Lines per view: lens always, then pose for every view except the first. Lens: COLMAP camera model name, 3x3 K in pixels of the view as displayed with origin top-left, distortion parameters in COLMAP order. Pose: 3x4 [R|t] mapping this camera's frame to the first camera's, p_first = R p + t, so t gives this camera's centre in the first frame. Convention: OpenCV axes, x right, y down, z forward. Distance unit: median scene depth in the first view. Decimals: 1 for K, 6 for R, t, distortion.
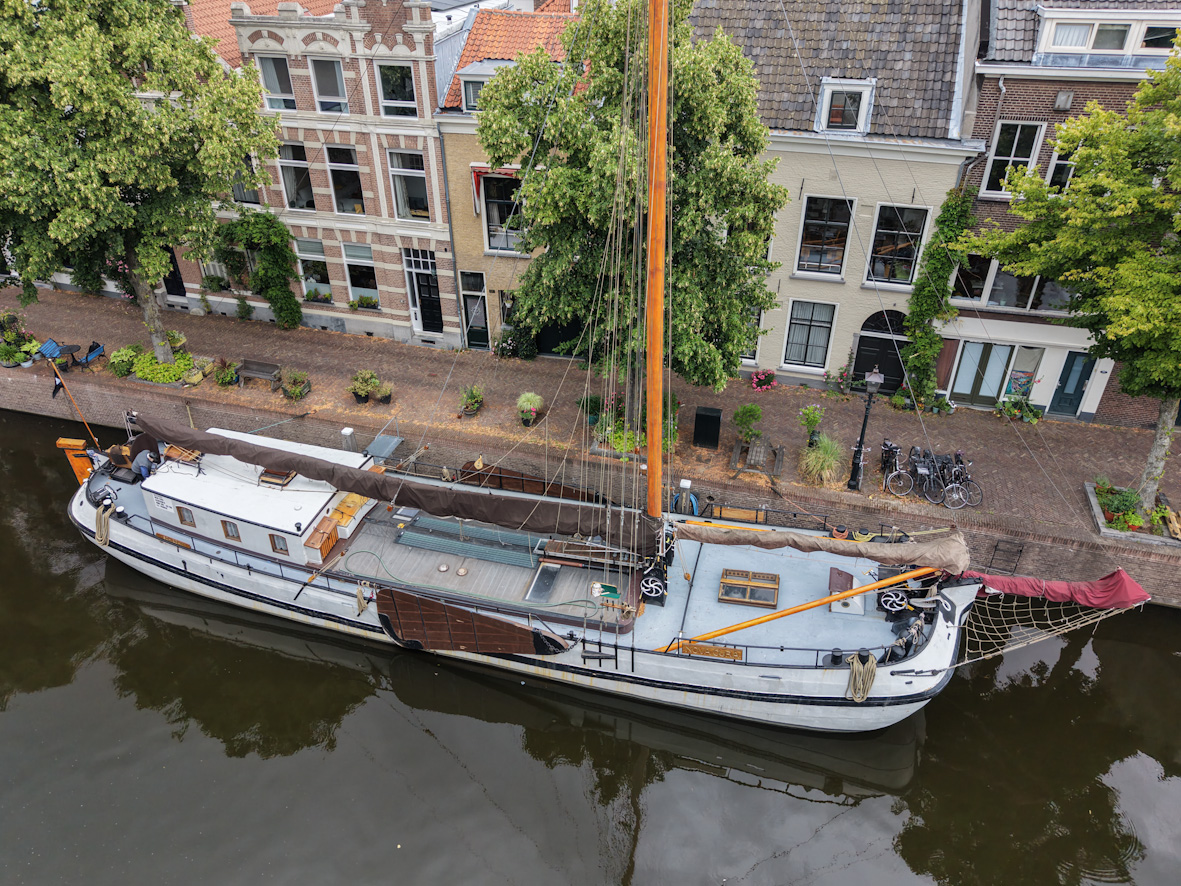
lens RADIAL K [[834.6, 0, 587.7], [0, 834.6, 445.2], [0, 0, 1]] dist [0.008844, -0.006305]
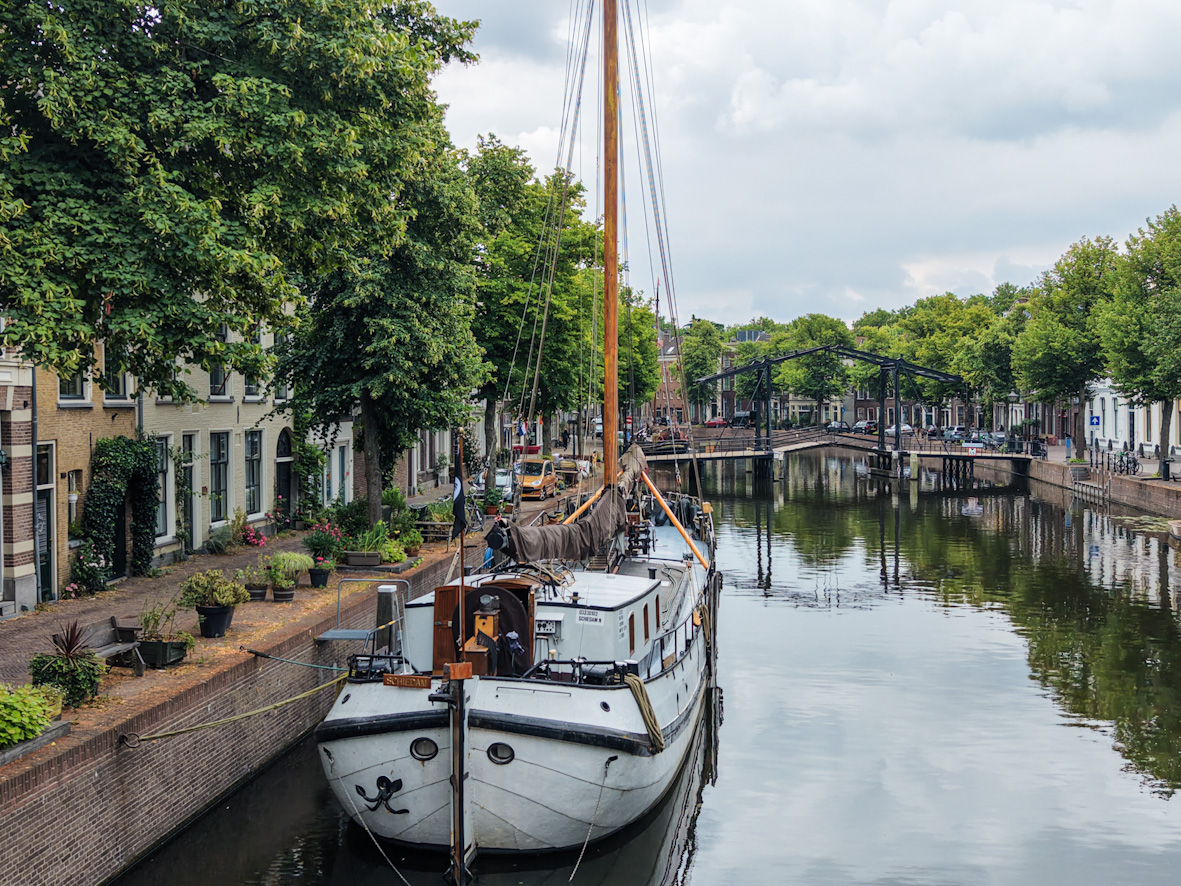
lens RADIAL K [[1311.4, 0, 592.7], [0, 1311.4, 436.6], [0, 0, 1]] dist [0.179437, -0.466794]
pose [[-0.153694, -0.021701, 0.987880, -1.170515], [0.554754, 0.825433, 0.104441, -0.116254], [-0.817696, 0.564083, -0.114825, 0.895286]]
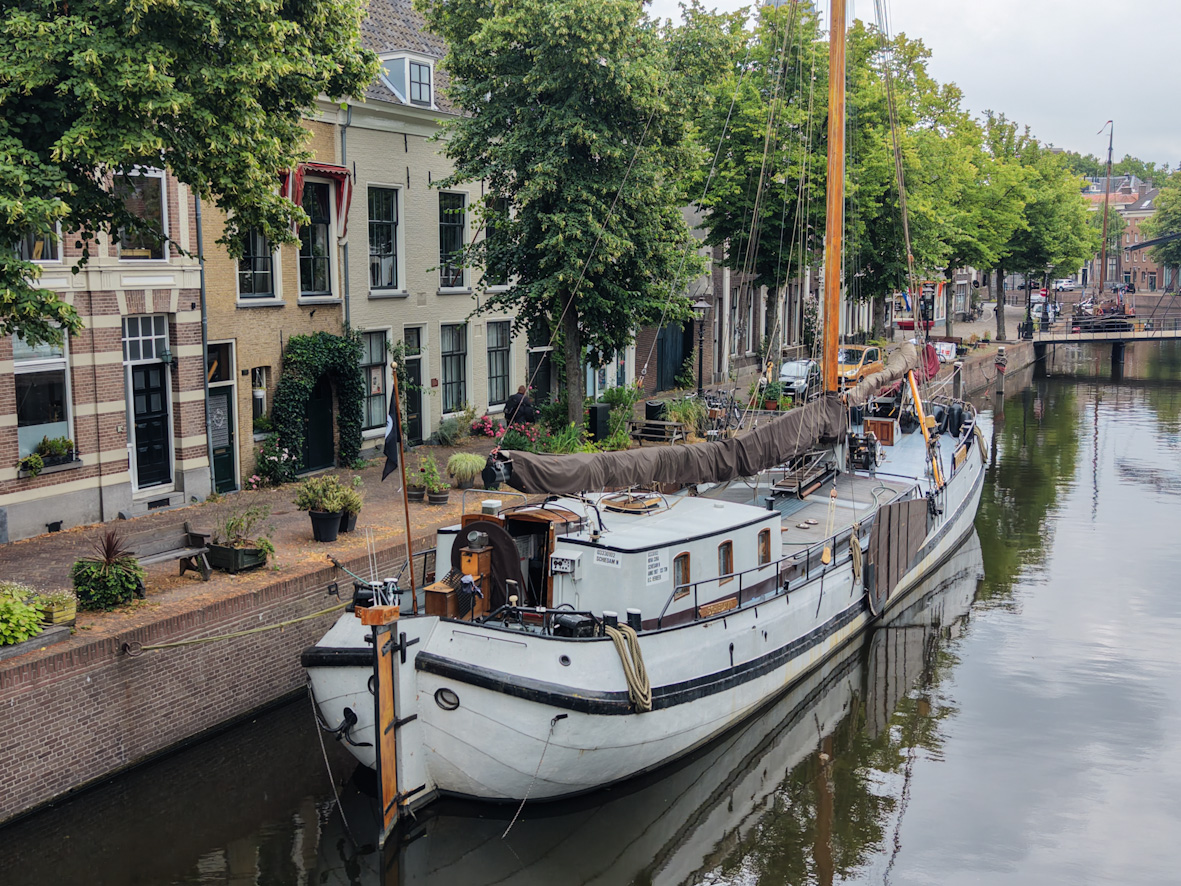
lens RADIAL K [[1369.0, 0, 590.5], [0, 1369.0, 443.0], [0, 0, 1]] dist [0.223862, -0.746046]
pose [[0.188352, -0.124508, 0.974177, -1.135962], [0.549512, 0.835486, 0.000537, -0.014141], [-0.813978, 0.535221, 0.225784, 0.686751]]
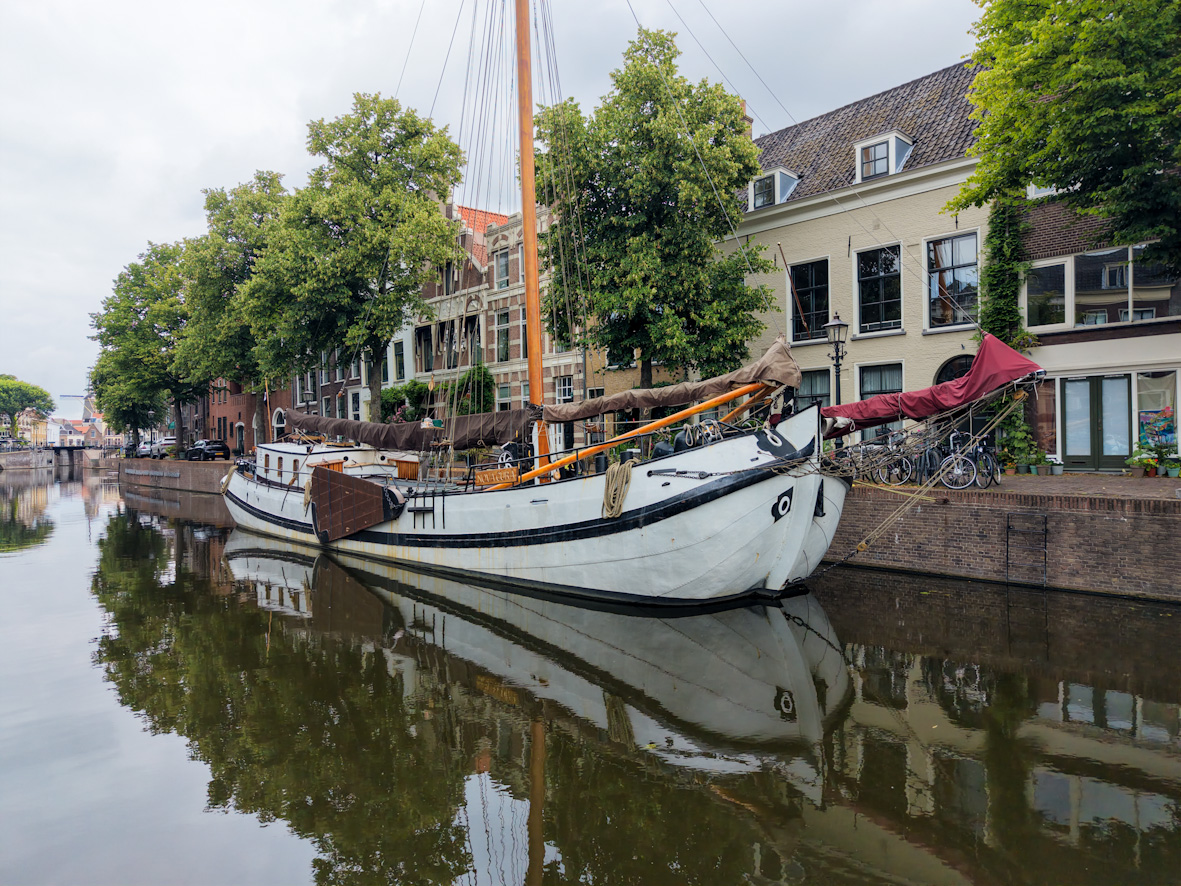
lens RADIAL K [[794.6, 0, 590.5], [0, 794.6, 443.0], [0, 0, 1]] dist [0.004908, -0.005183]
pose [[0.846276, -0.006363, -0.532707, 0.475209], [-0.293535, 0.828886, -0.476220, 0.411311], [0.444583, 0.559382, 0.699598, 0.314217]]
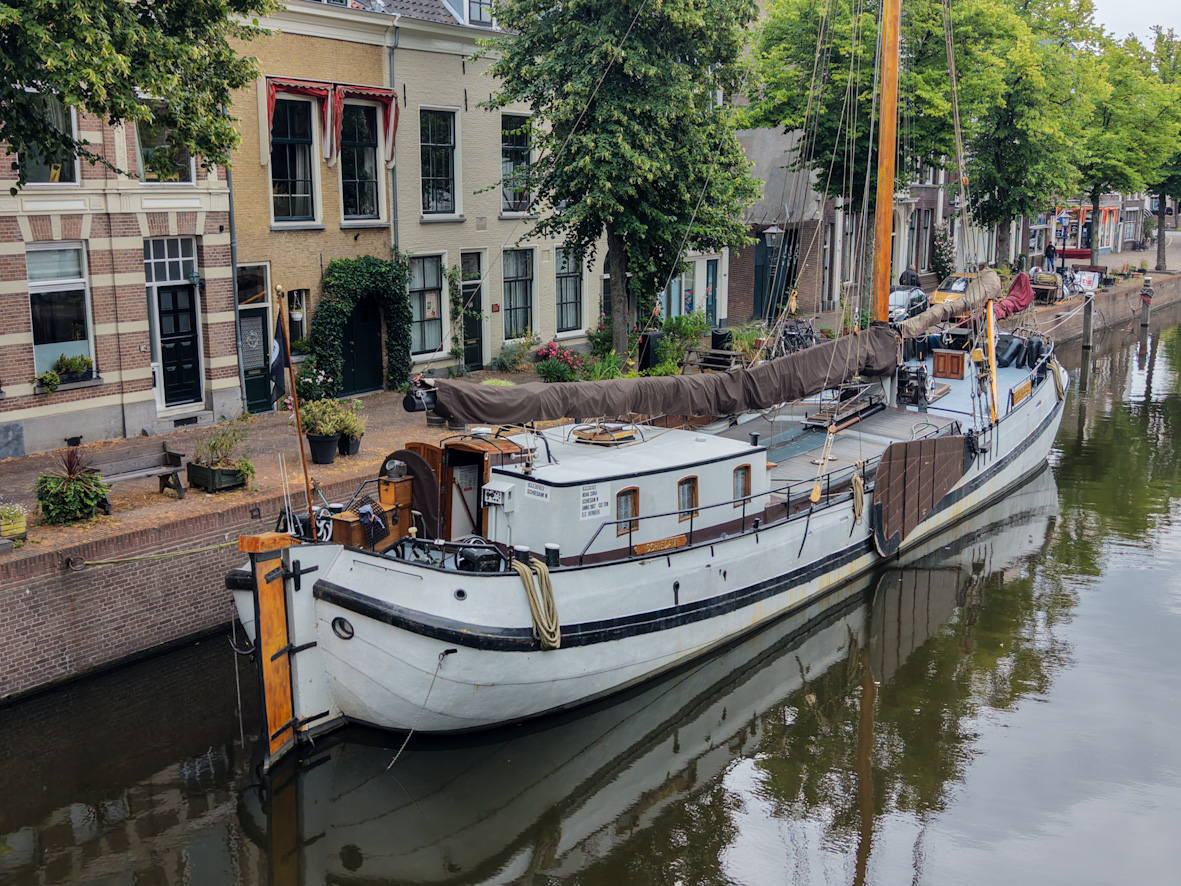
lens RADIAL K [[1337.6, 0, 587.8], [0, 1337.6, 445.6], [0, 0, 1]] dist [0.193456, -0.620814]
pose [[0.327529, -0.173391, 0.928795, -1.065233], [0.528043, 0.848764, -0.027758, 0.052661], [-0.783514, 0.499536, 0.369553, 0.592306]]
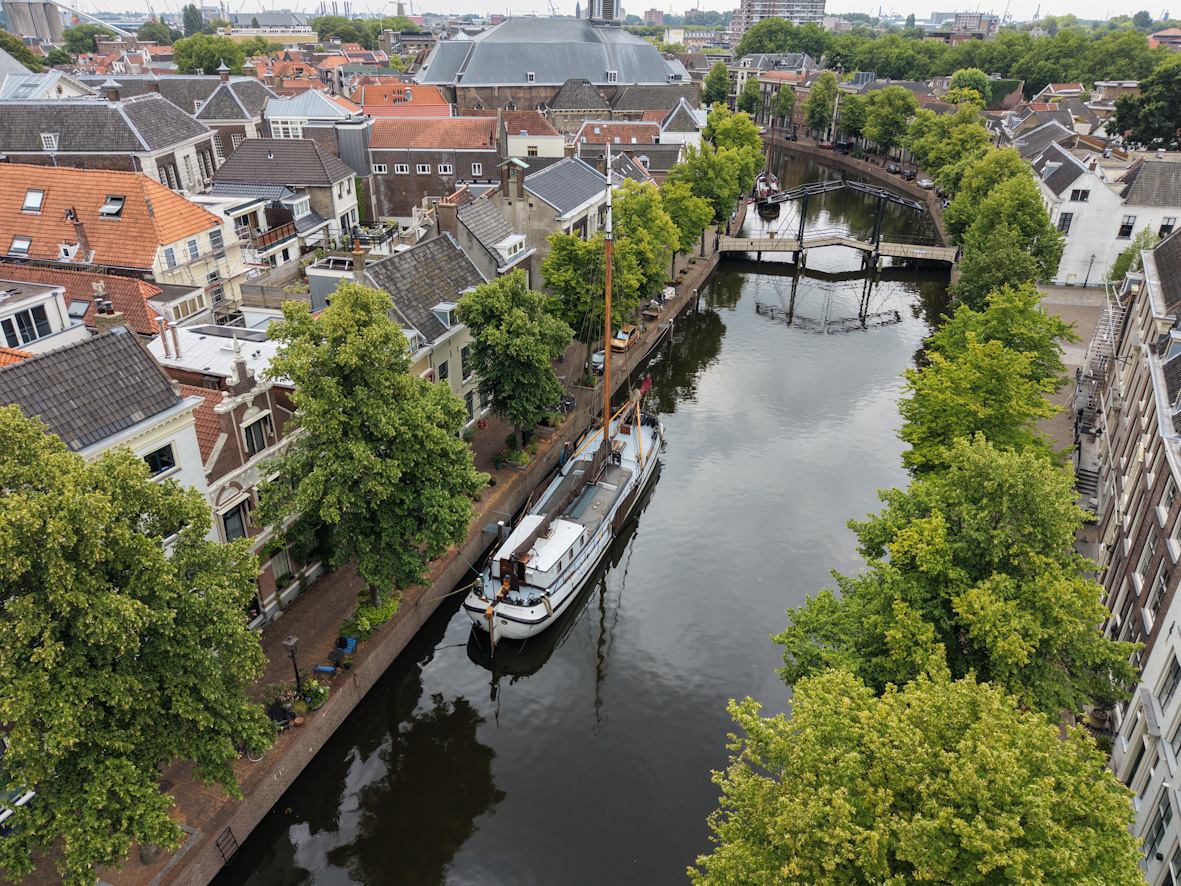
lens RADIAL K [[834.6, 0, 587.7], [0, 834.6, 445.2], [0, 0, 1]] dist [0.008844, -0.006305]
pose [[0.073572, -0.451714, 0.889124, -1.786433], [0.551236, 0.761391, 0.341207, -0.654830], [-0.831099, 0.465014, 0.305018, 0.179082]]
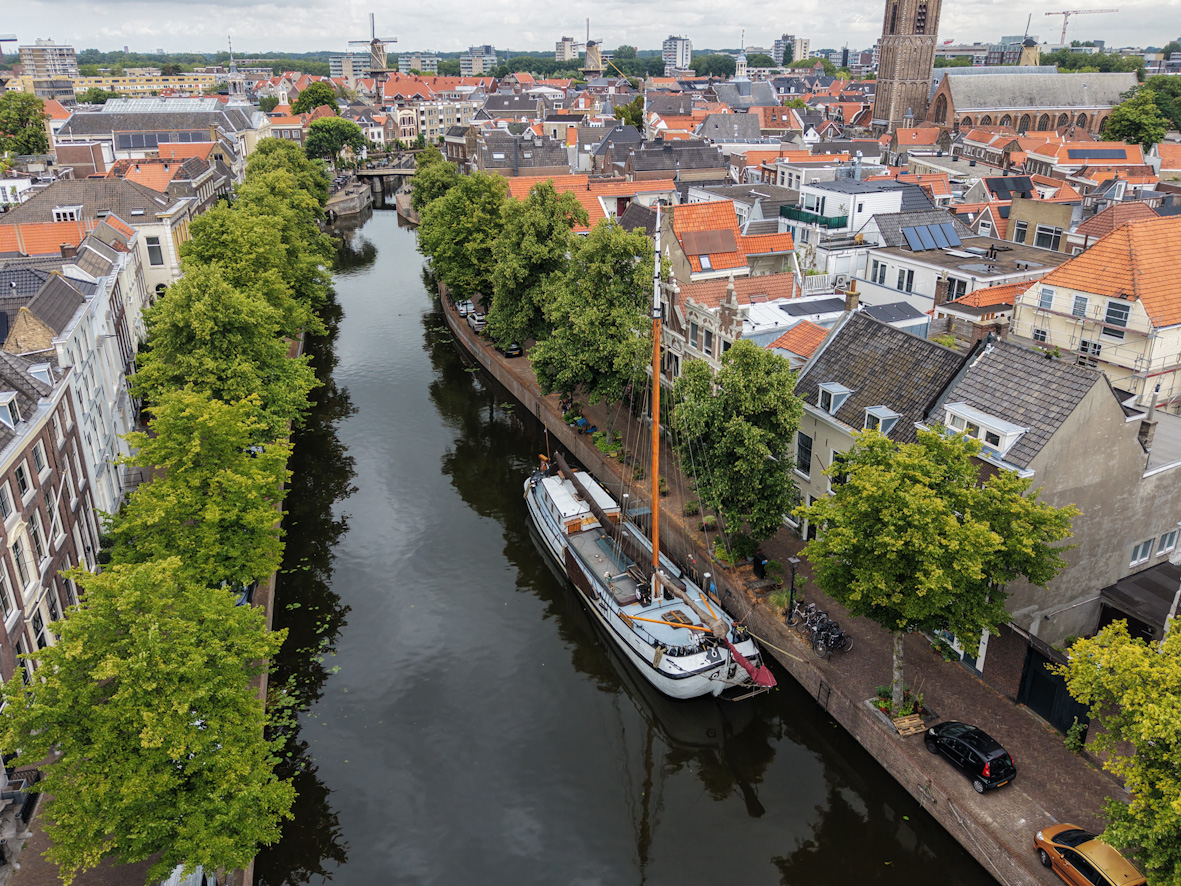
lens RADIAL K [[916.8, 0, 590.5], [0, 916.8, 443.0], [0, 0, 1]] dist [0.074269, -0.129469]
pose [[0.616039, 0.307079, -0.725395, 1.221724], [-0.439032, 0.898440, 0.007487, -0.109224], [0.654023, 0.313860, 0.688292, -0.641534]]
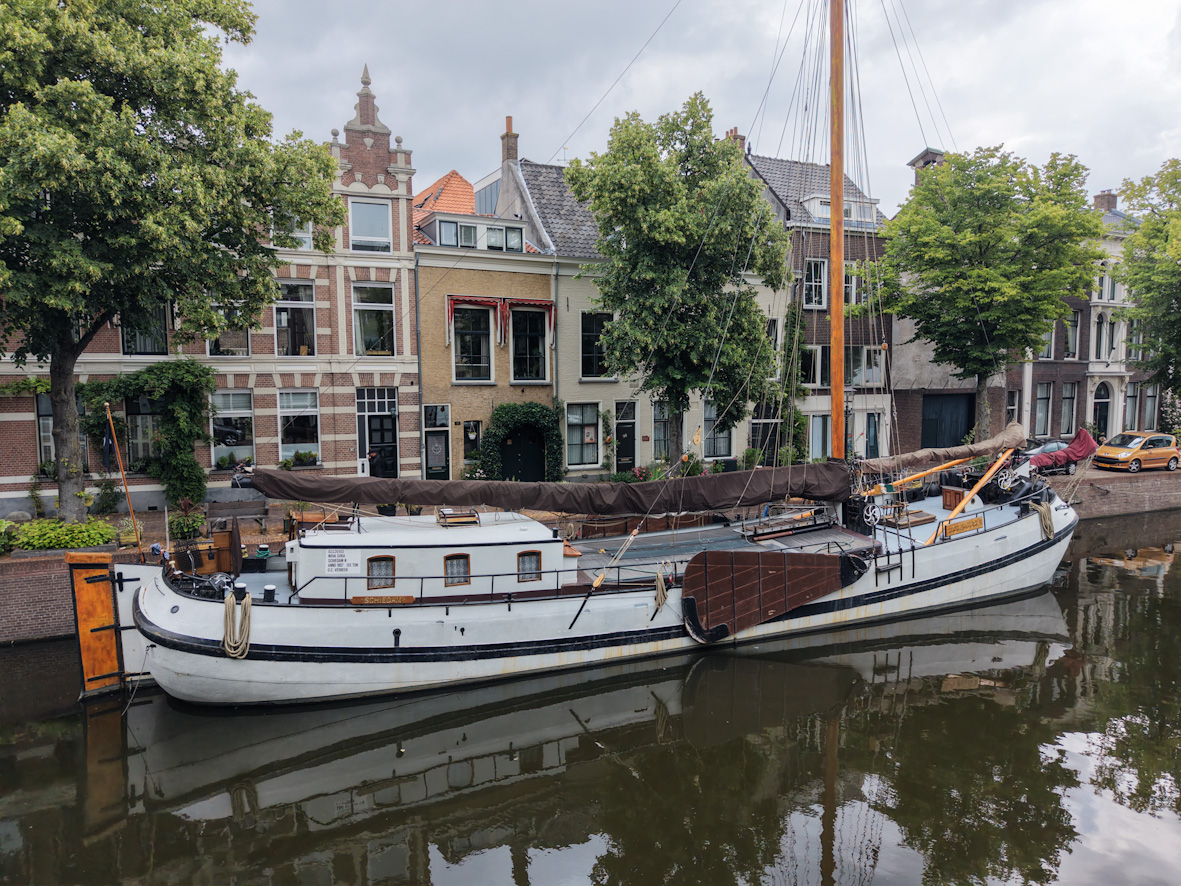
lens RADIAL K [[785.9, 0, 580.6], [0, 785.9, 447.8], [0, 0, 1]] dist [0.061649, -0.100002]
pose [[0.777221, -0.053262, 0.626970, -0.655078], [0.351967, 0.862748, -0.363023, 0.255273], [-0.521582, 0.502822, 0.689292, 0.334645]]
